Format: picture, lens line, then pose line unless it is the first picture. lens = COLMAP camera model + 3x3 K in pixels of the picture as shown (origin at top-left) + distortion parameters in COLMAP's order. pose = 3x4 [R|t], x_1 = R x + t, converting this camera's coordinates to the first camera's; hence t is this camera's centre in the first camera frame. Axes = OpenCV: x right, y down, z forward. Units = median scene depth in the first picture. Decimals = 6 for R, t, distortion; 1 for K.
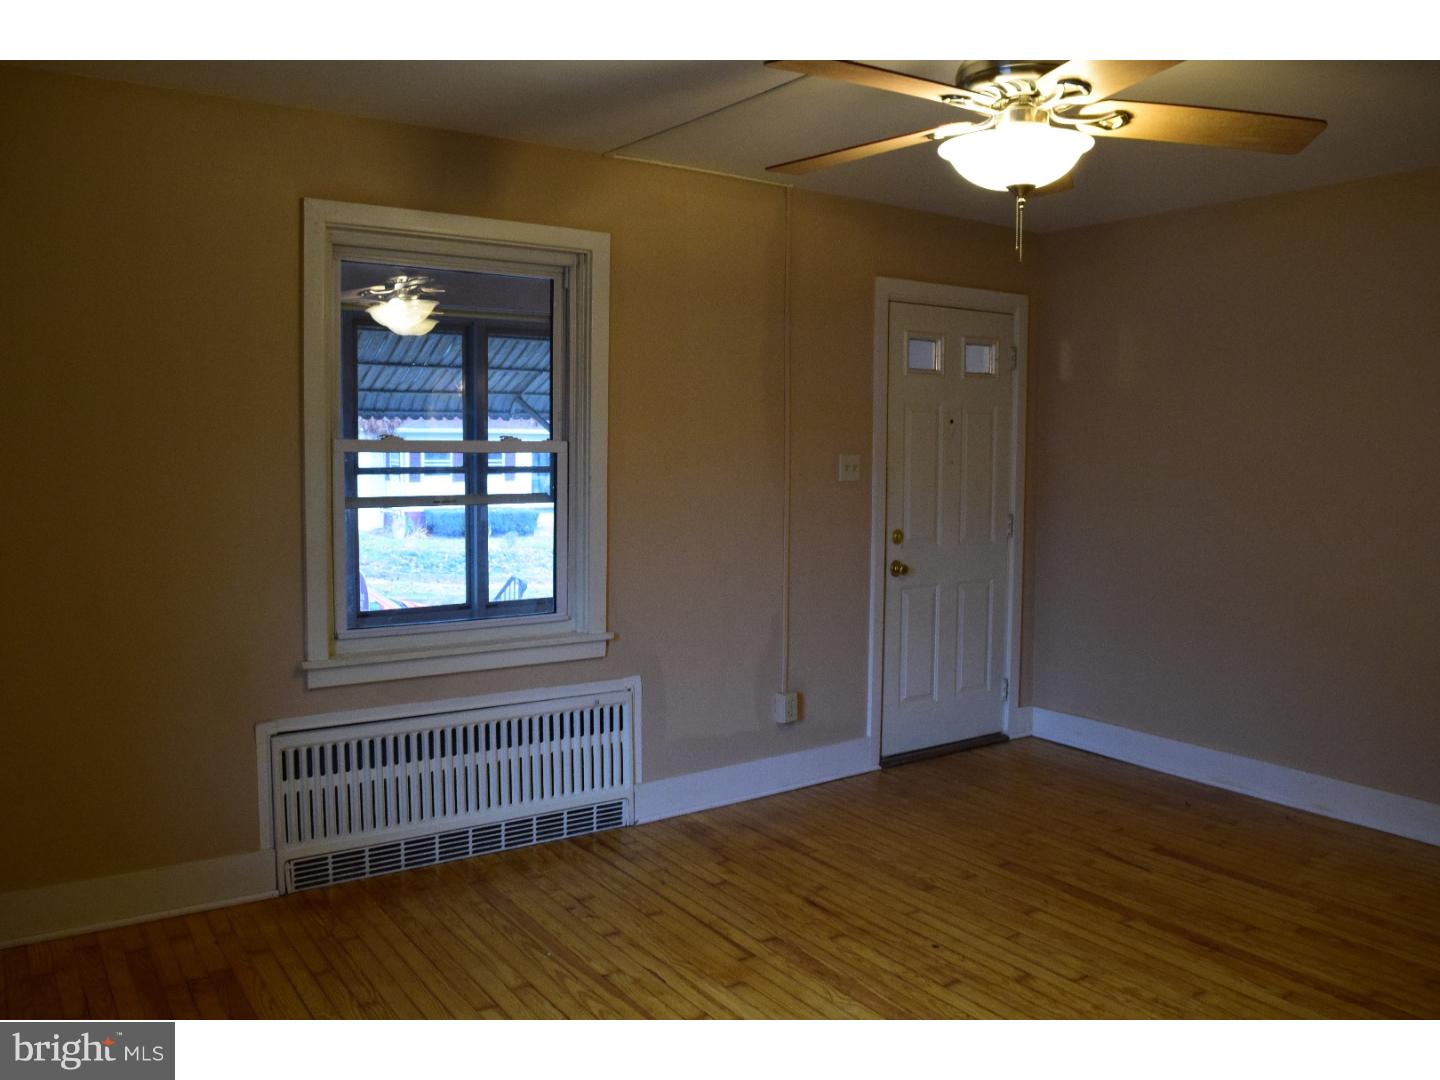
lens RADIAL K [[1130.0, 0, 726.4], [0, 1130.0, 536.0], [0, 0, 1]] dist [-0.093206, 0.014105]
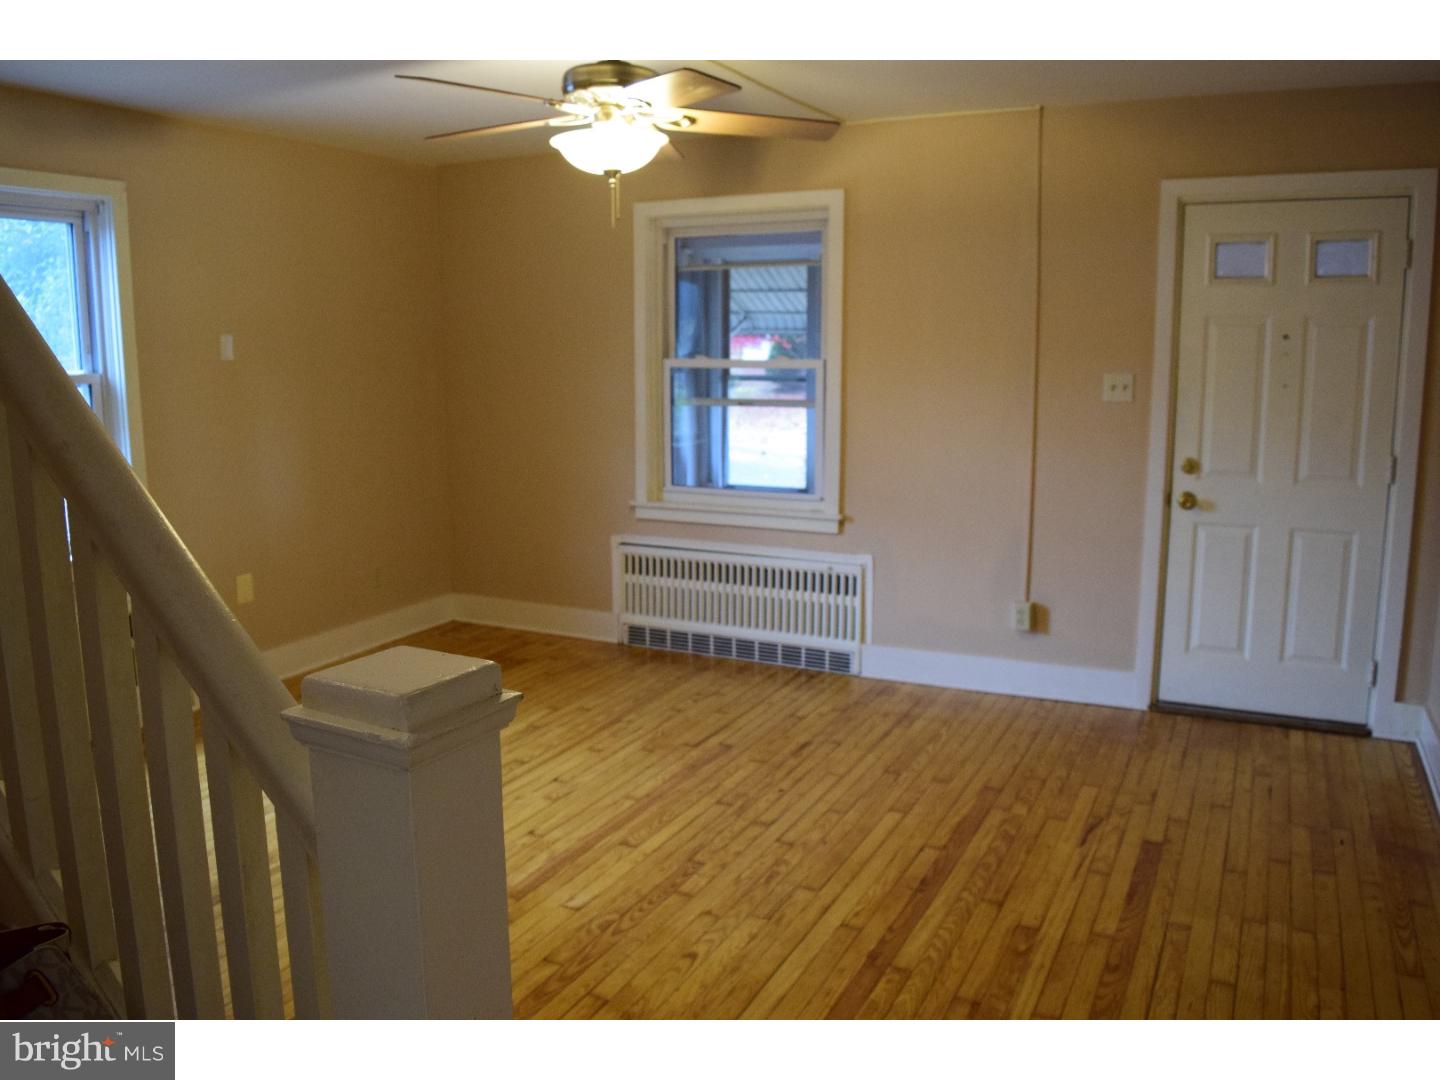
lens RADIAL K [[1130.0, 0, 673.8], [0, 1130.0, 550.1], [0, 0, 1]] dist [-0.093206, 0.014105]
pose [[0.456752, 0.155213, -0.875949, 0.975850], [-0.055857, 0.987722, 0.145892, -0.050946], [0.887839, -0.017709, 0.459814, 0.283745]]
